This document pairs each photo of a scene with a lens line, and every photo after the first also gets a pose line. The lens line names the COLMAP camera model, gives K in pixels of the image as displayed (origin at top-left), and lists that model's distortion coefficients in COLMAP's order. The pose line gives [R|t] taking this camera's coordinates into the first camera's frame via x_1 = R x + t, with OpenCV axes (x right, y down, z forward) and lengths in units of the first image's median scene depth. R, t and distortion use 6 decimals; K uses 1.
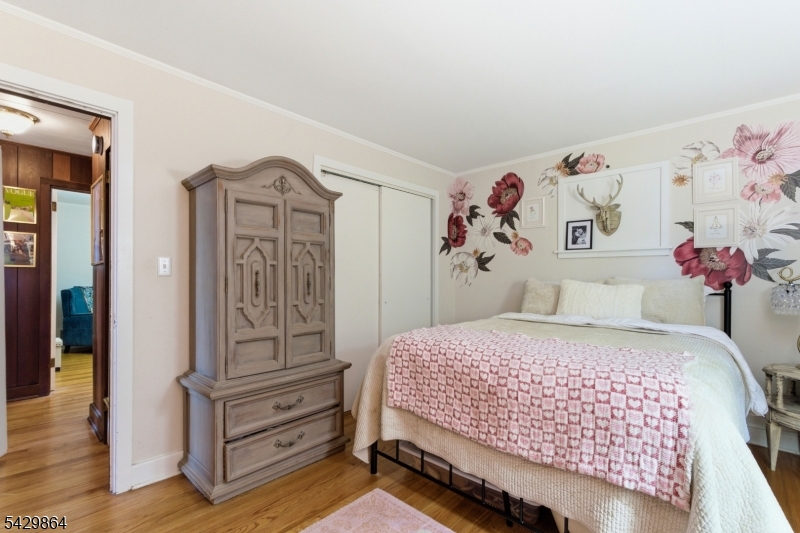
lens RADIAL K [[359.2, 0, 390.9], [0, 359.2, 273.8], [0, 0, 1]] dist [0.000466, 0.000018]
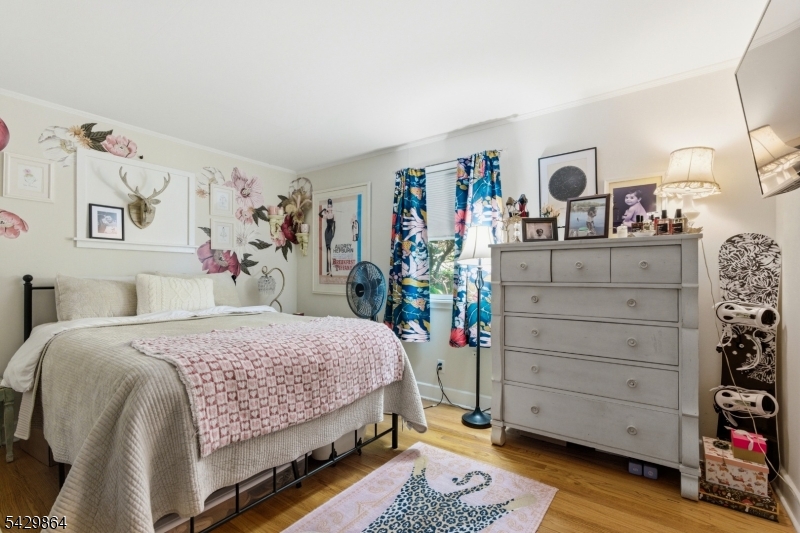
lens RADIAL K [[359.2, 0, 390.9], [0, 359.2, 273.8], [0, 0, 1]] dist [0.000466, 0.000018]
pose [[-0.110826, -0.001393, 0.993839, -0.560394], [-0.014309, 0.999898, -0.000194, 0.008385], [-0.993737, -0.014242, -0.110834, 0.555817]]
